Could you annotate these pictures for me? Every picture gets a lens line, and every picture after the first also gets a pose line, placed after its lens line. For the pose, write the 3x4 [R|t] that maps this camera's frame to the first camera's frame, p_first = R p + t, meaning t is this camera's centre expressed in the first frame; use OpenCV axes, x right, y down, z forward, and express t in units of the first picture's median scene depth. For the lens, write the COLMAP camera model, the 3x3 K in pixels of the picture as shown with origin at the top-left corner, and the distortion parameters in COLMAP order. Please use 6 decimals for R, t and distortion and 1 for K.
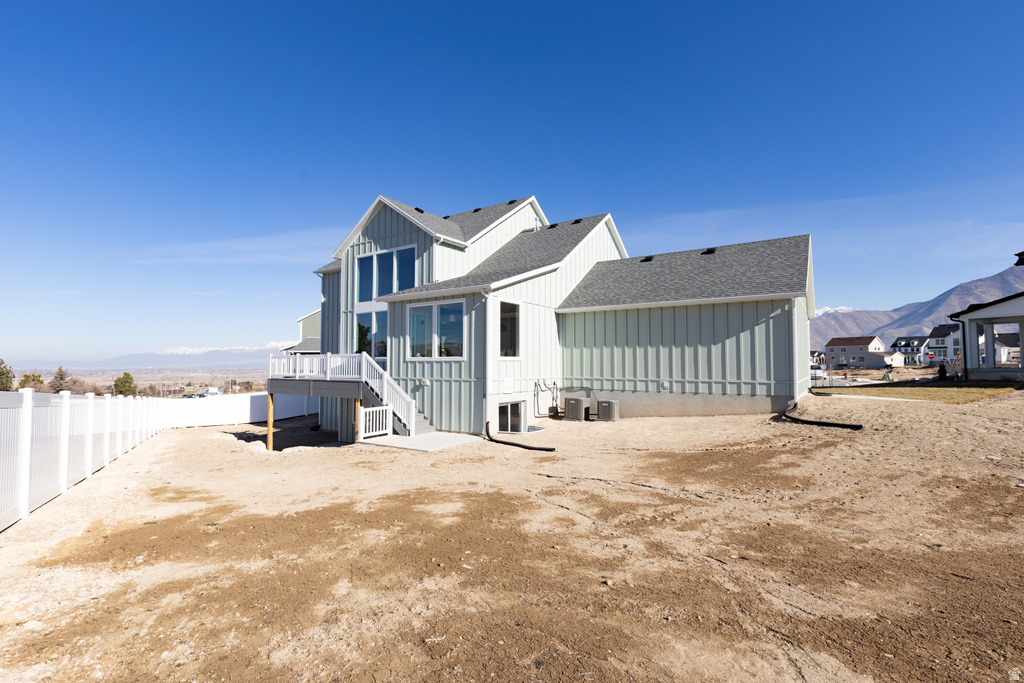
lens RADIAL K [[466.0, 0, 508.1], [0, 466.0, 343.2], [0, 0, 1]] dist [0.000410, -0.000457]
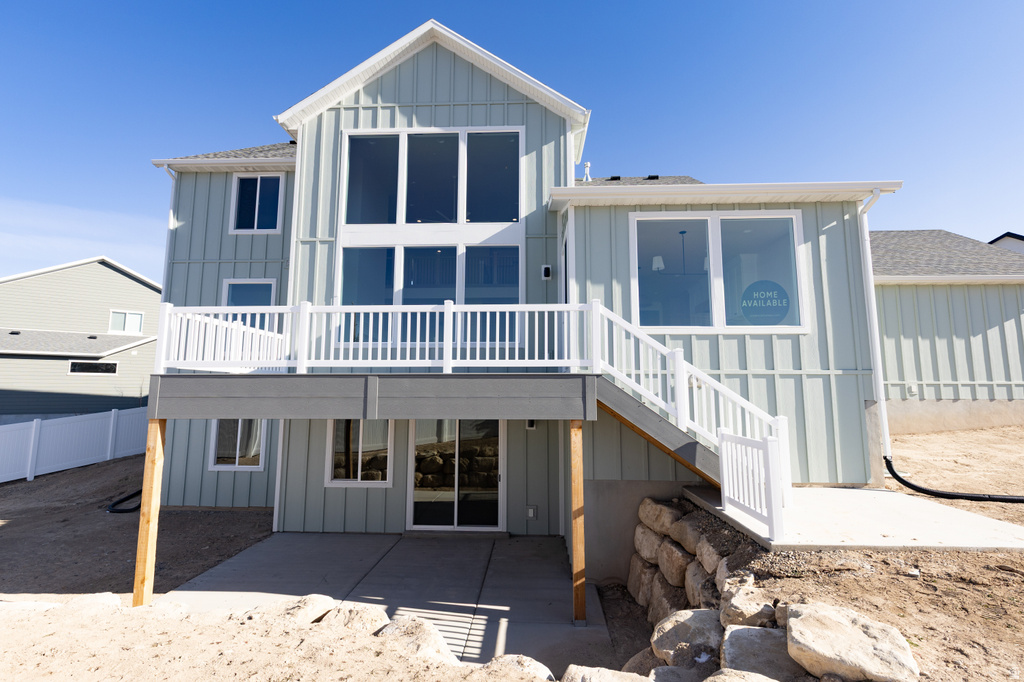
lens RADIAL K [[466.0, 0, 513.7], [0, 466.0, 339.9], [0, 0, 1]] dist [0.000410, -0.000457]
pose [[0.848247, 0.064121, 0.525705, -0.539127], [-0.026591, 0.996548, -0.078645, 0.079771], [-0.528933, 0.052731, 0.847024, 0.659778]]
